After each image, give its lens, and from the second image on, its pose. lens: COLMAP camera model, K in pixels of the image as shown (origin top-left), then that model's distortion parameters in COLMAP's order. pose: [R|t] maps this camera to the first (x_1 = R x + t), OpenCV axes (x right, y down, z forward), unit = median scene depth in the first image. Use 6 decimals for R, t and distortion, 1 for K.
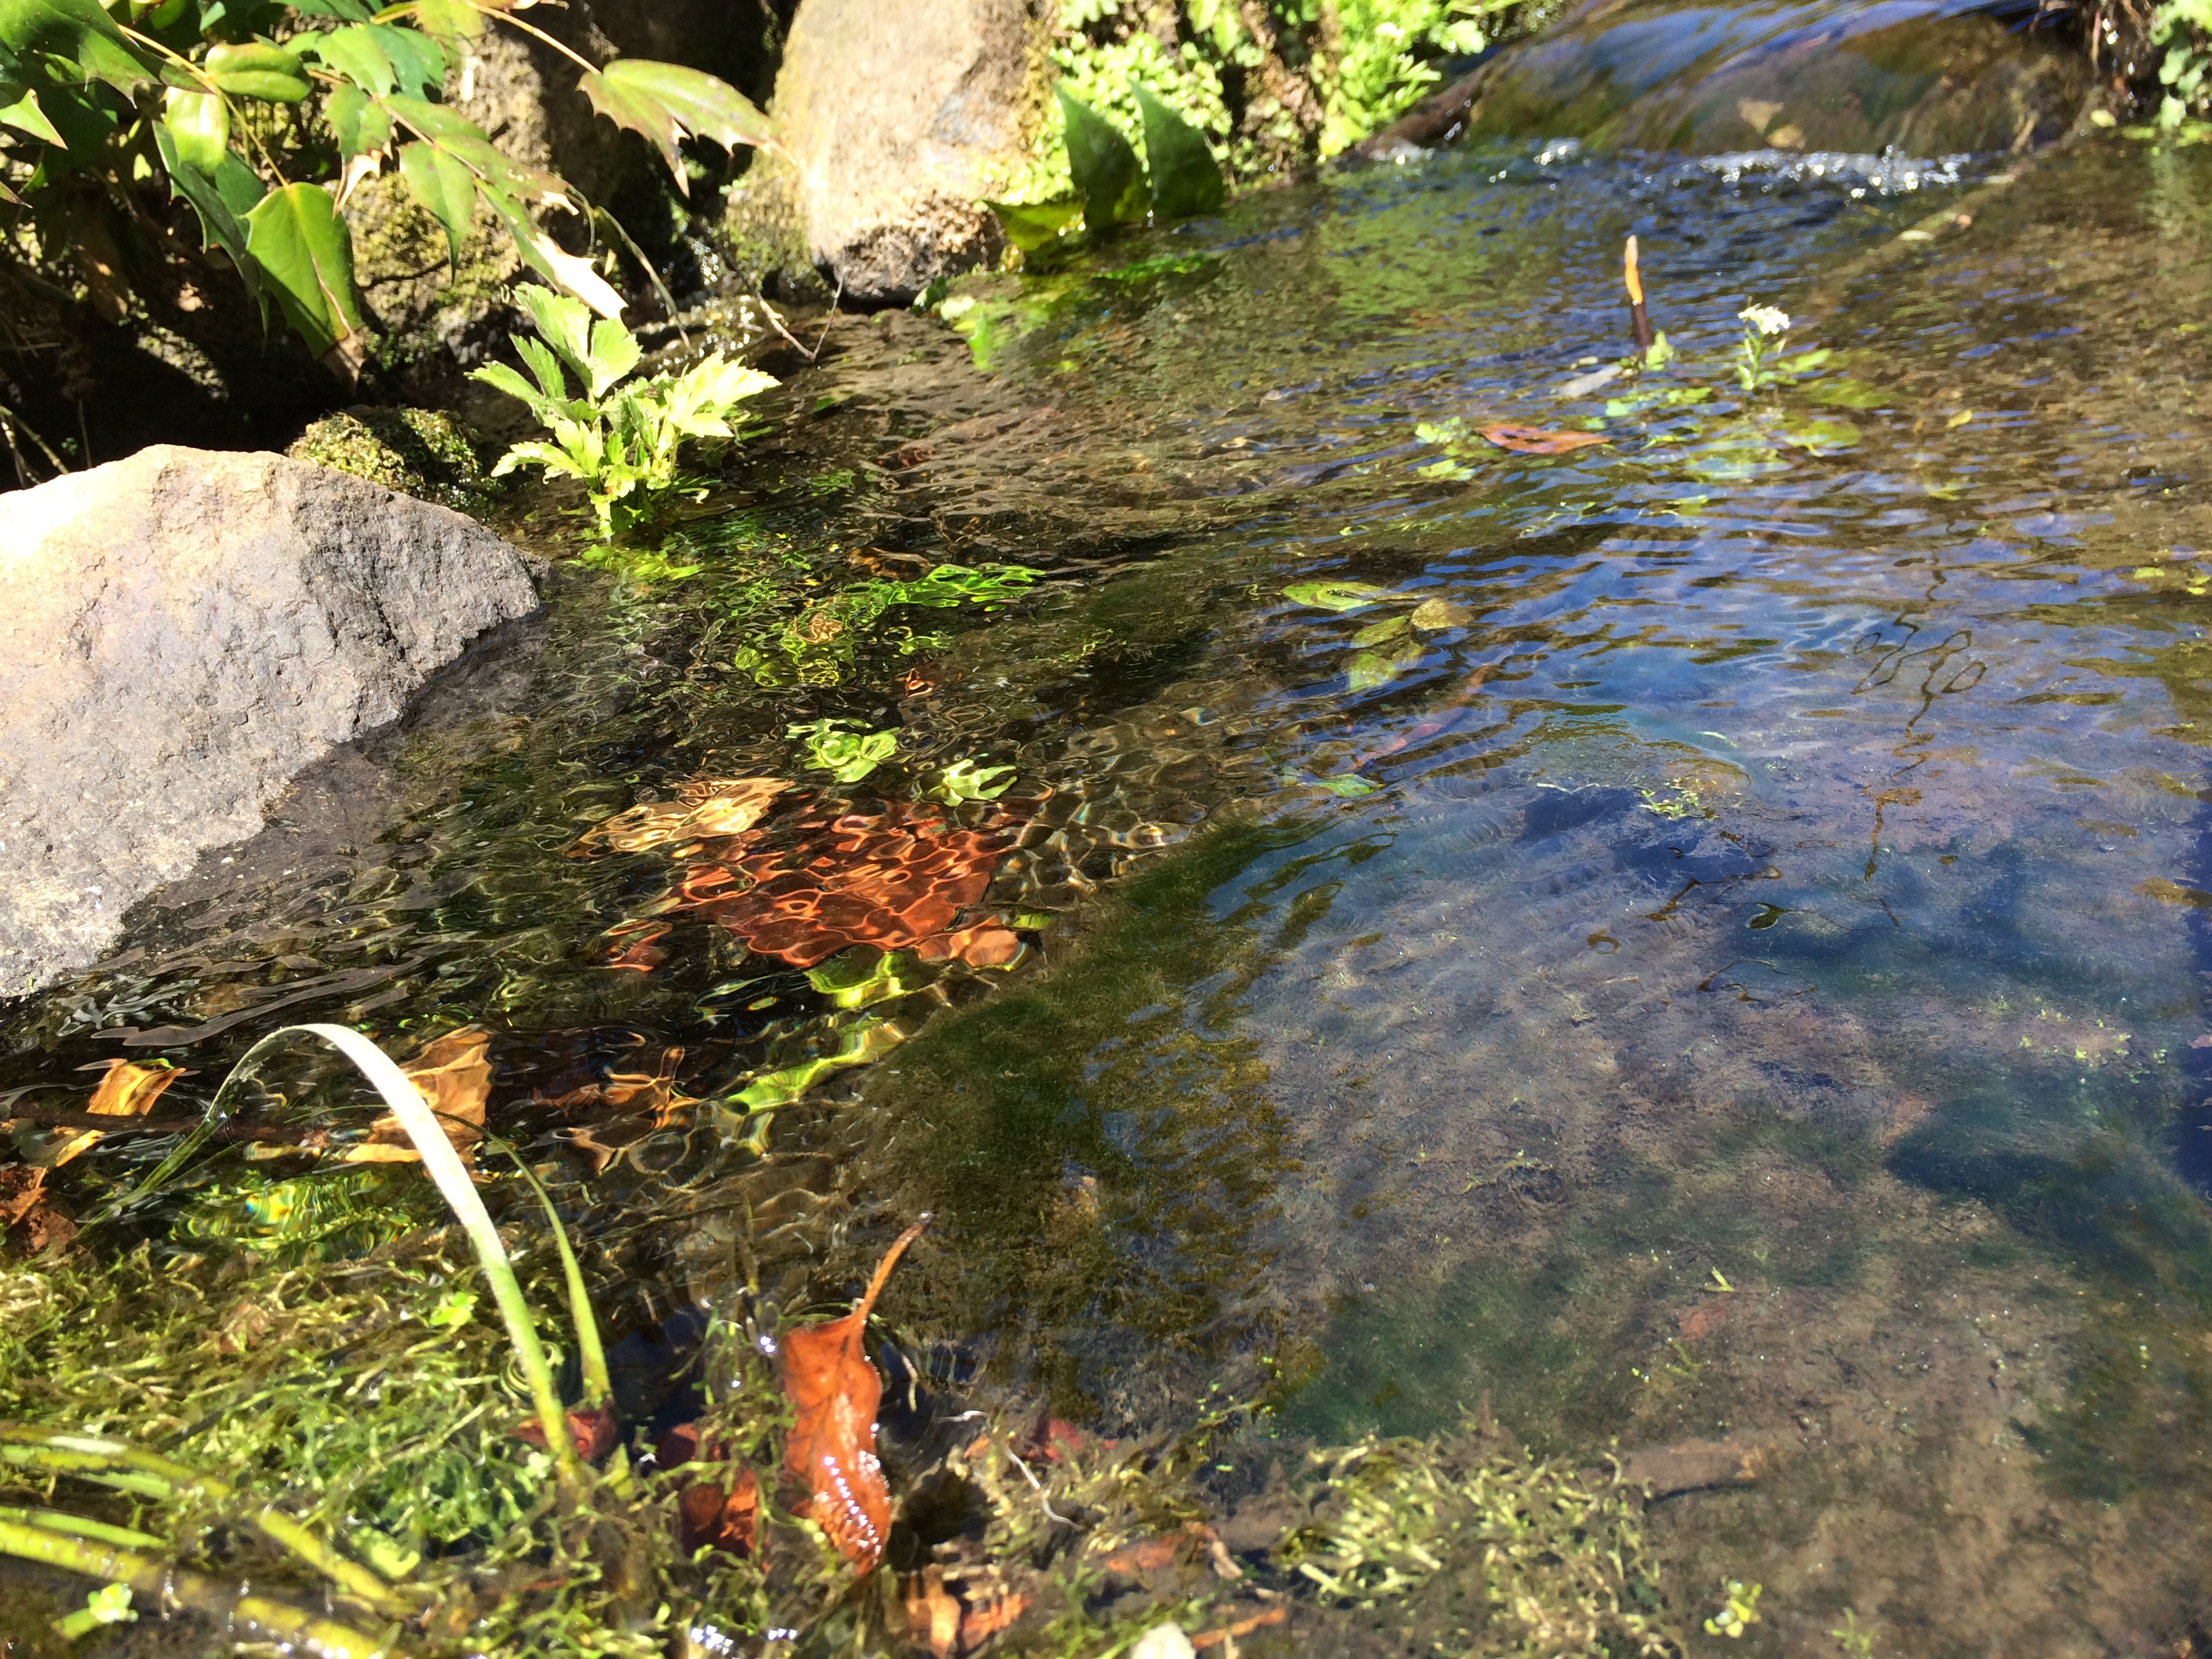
lens RADIAL K [[1886.9, 0, 1114.3], [0, 1886.9, 843.3], [0, 0, 1]] dist [0.018963, -0.031101]
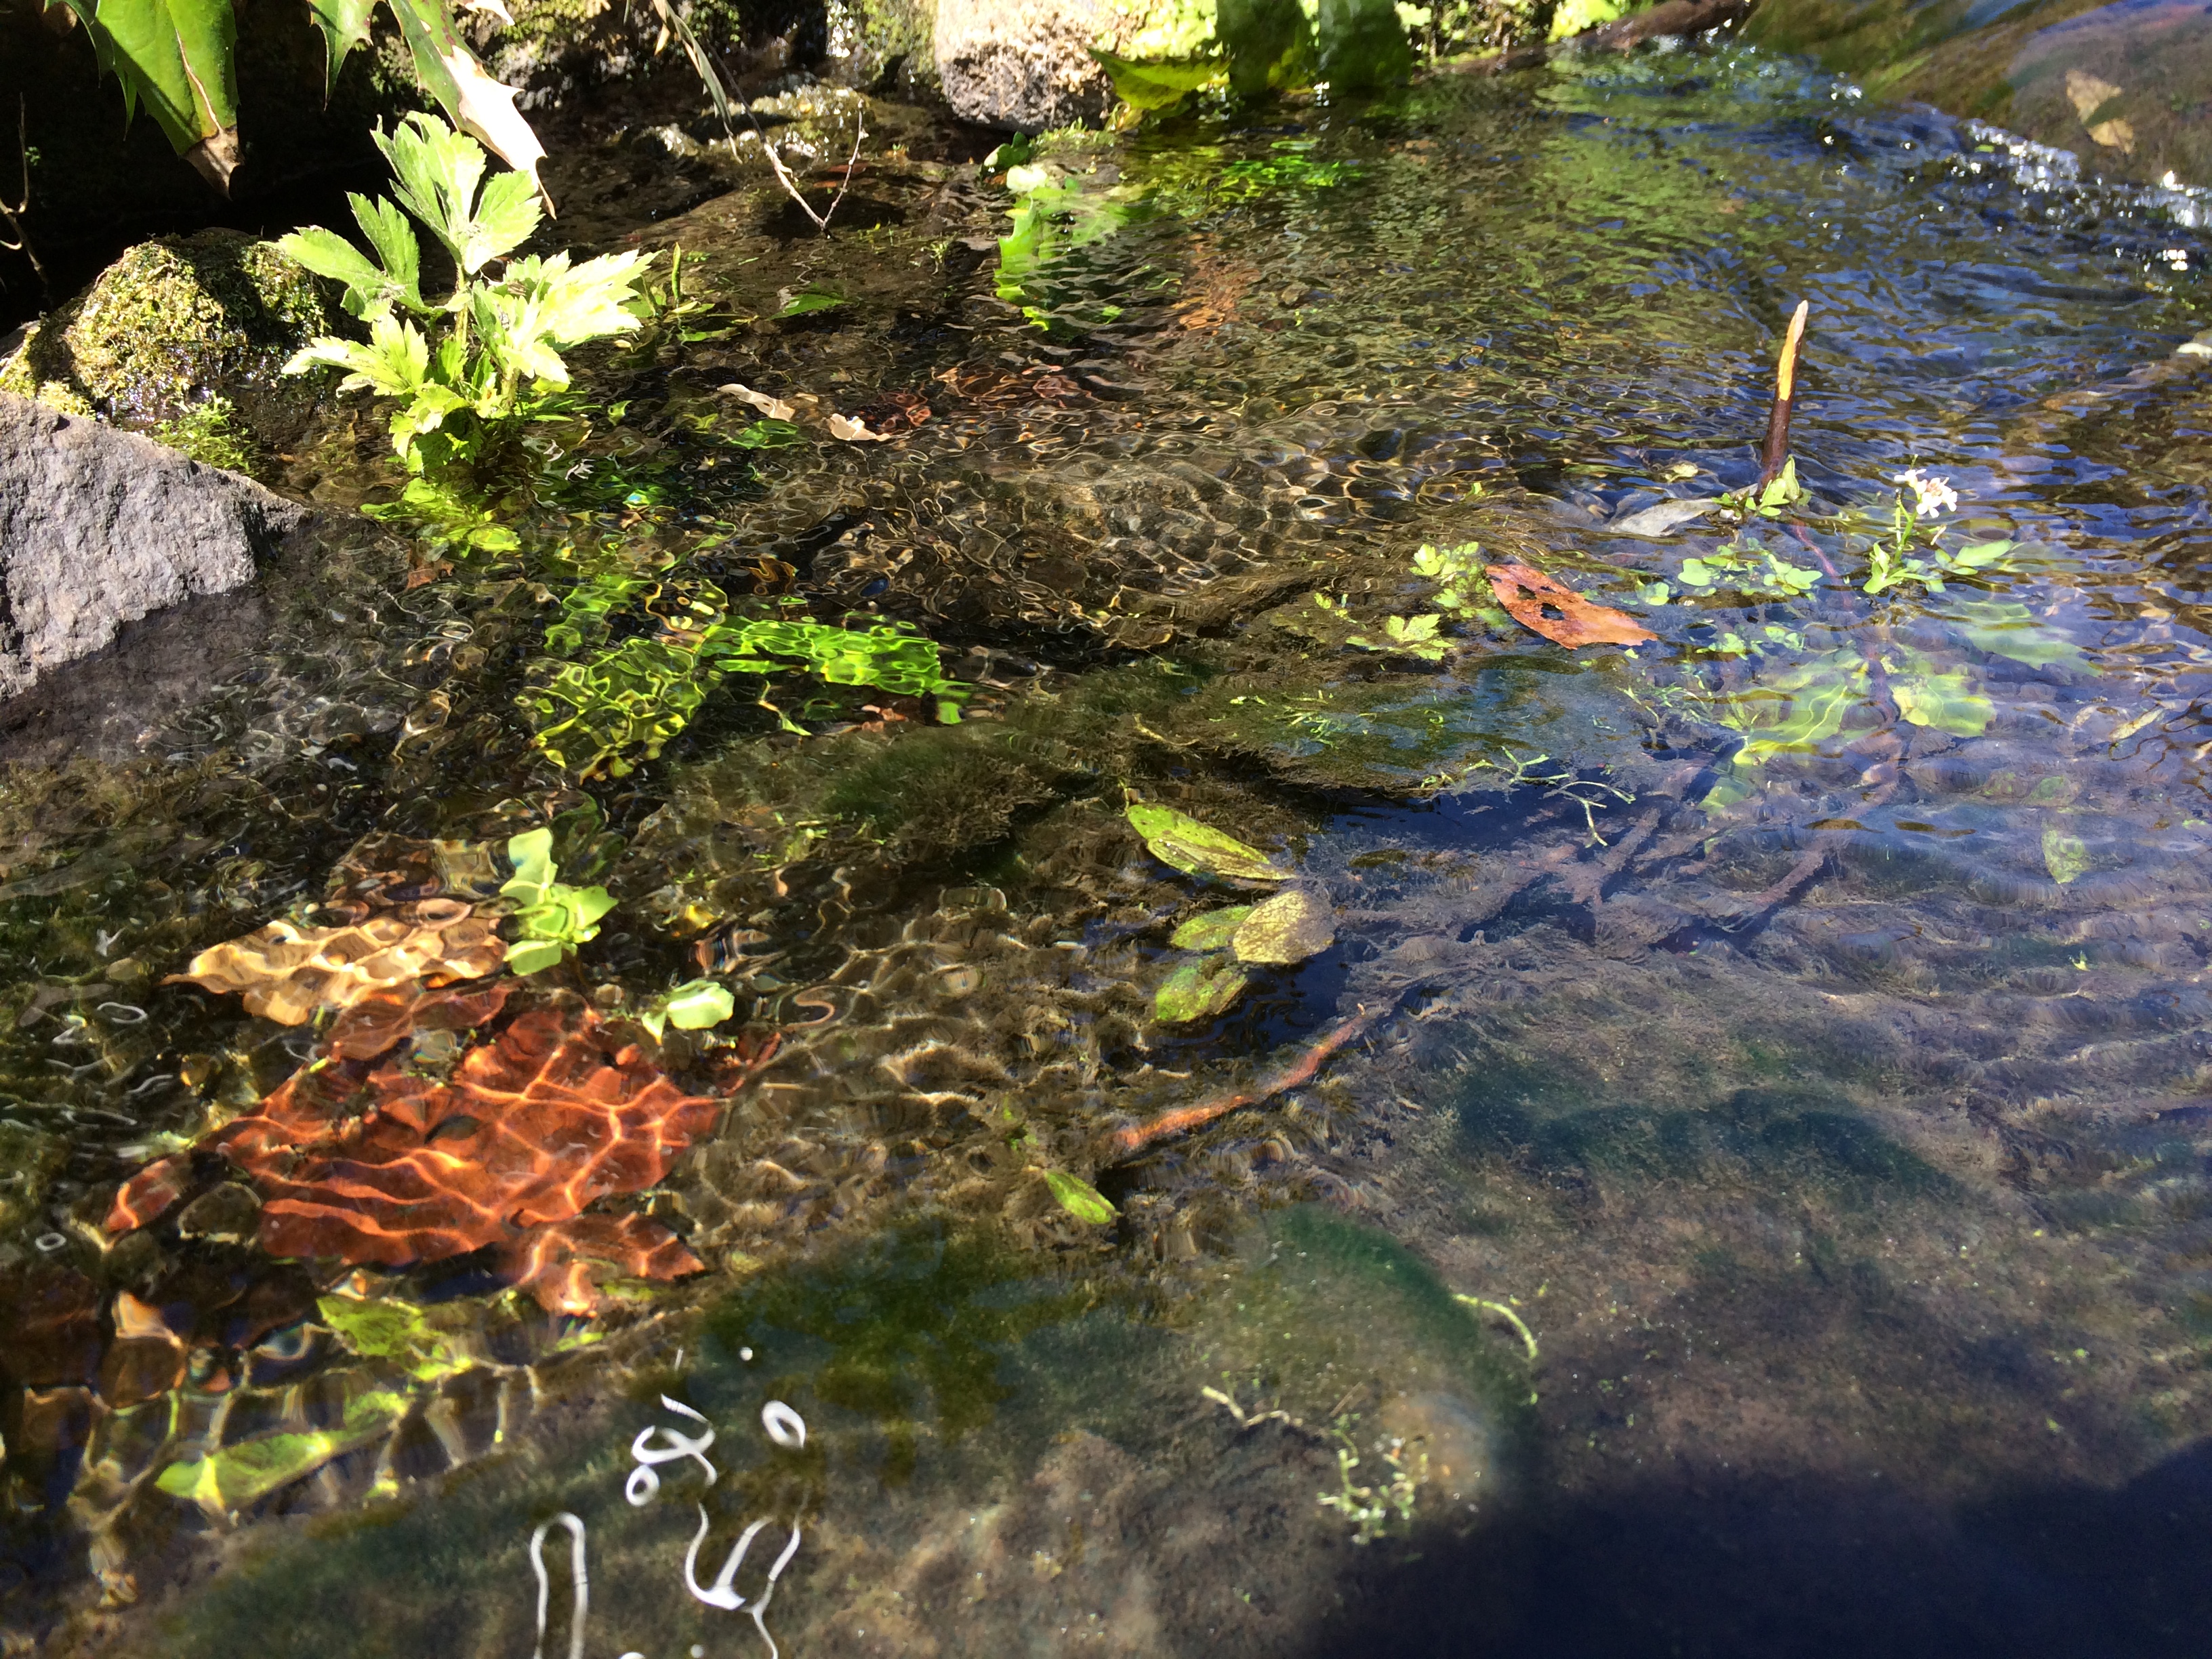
lens RADIAL K [[1886.9, 0, 1100.1], [0, 1886.9, 813.1], [0, 0, 1]] dist [0.018963, -0.031101]
pose [[0.972029, 0.214195, -0.096336, 0.113505], [-0.200830, 0.970704, 0.131913, -0.164871], [0.121769, -0.108876, 0.986569, 0.194861]]
